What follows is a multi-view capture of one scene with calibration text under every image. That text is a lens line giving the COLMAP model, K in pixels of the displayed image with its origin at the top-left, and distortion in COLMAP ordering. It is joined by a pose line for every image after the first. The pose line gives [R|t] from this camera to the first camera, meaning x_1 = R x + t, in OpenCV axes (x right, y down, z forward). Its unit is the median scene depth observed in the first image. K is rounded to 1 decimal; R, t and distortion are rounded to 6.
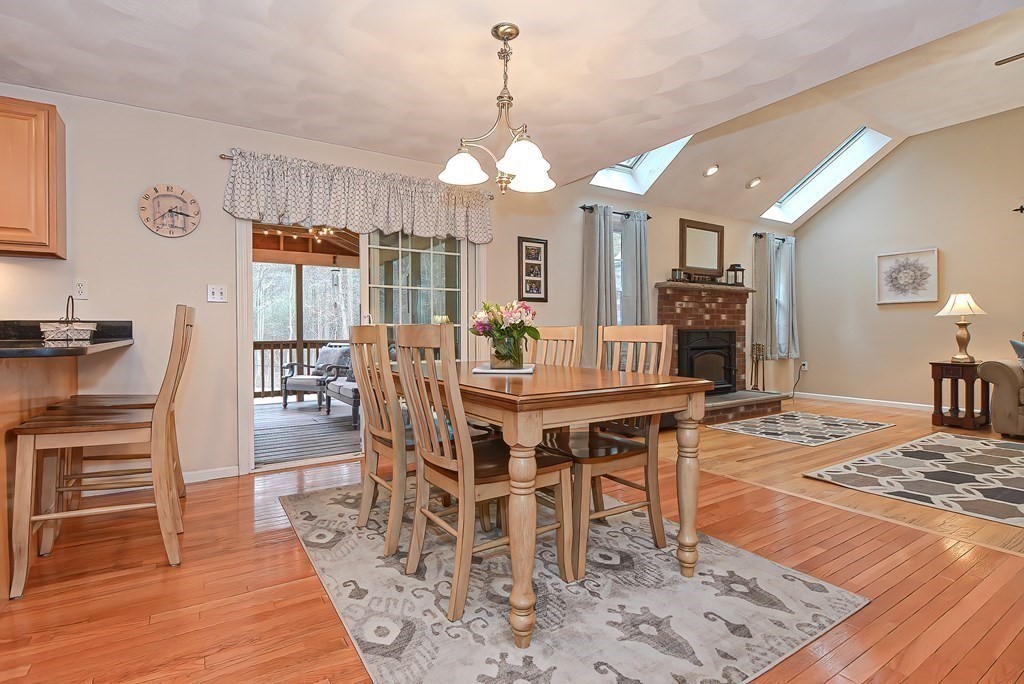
lens RADIAL K [[501.6, 0, 515.3], [0, 501.6, 332.9], [0, 0, 1]] dist [0.007829, -0.012235]
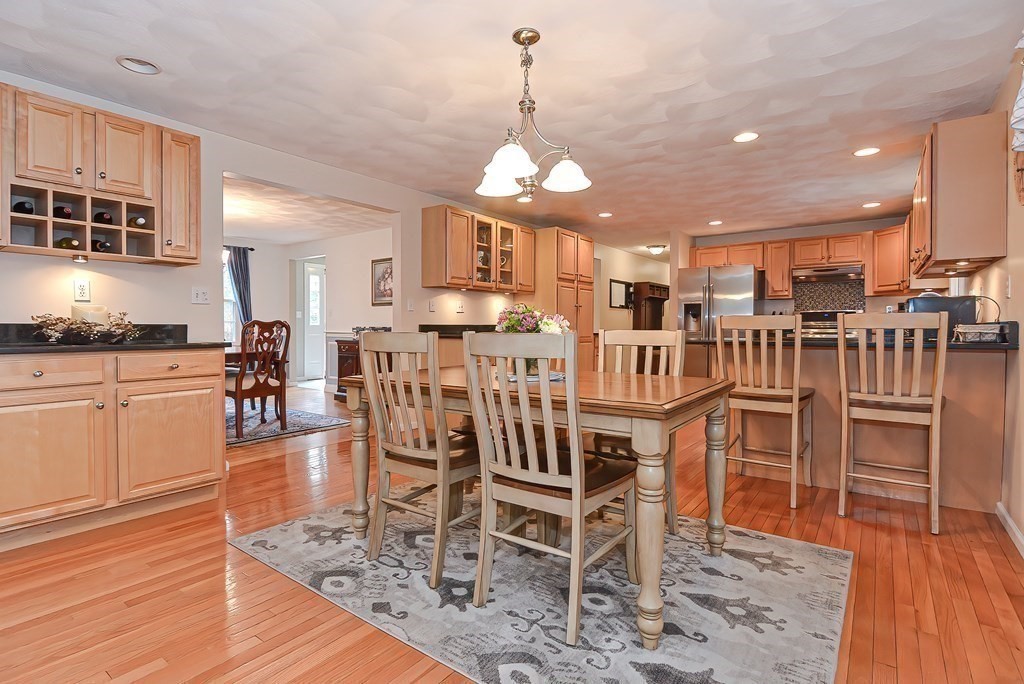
lens RADIAL K [[501.6, 0, 515.3], [0, 501.6, 332.9], [0, 0, 1]] dist [0.007829, -0.012235]
pose [[-0.933215, 0.008983, -0.359206, 0.176973], [0.003697, 0.999875, 0.015399, -0.013372], [0.359299, 0.013043, -0.933131, 0.937640]]
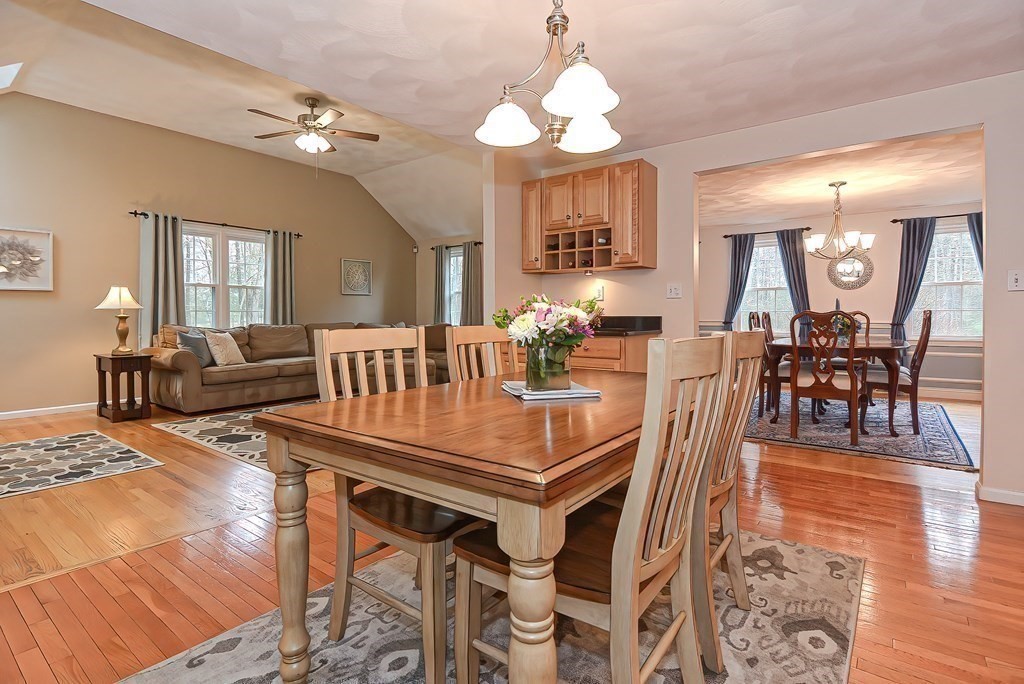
lens RADIAL K [[499.1, 0, 502.7], [0, 499.1, 325.7], [0, 0, 1]] dist [-0.017789, -0.000628]
pose [[-0.335360, -0.018109, 0.941916, -0.326111], [0.004141, 0.999777, 0.020695, -0.019144], [-0.942081, 0.010841, -0.335210, 0.644360]]
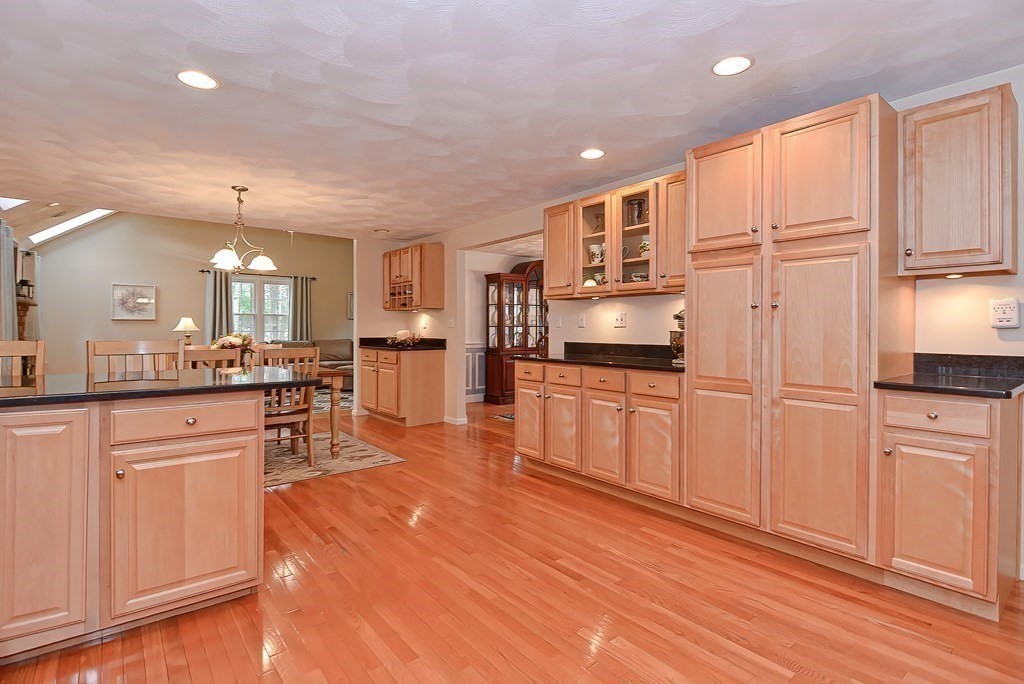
lens RADIAL K [[501.9, 0, 501.7], [0, 501.9, 333.2], [0, 0, 1]] dist [-0.009635, -0.000412]
pose [[-0.092003, -0.004379, 0.995749, -0.944111], [-0.000238, 0.999990, 0.004375, -0.035964], [-0.995759, 0.000165, -0.092003, 0.101863]]
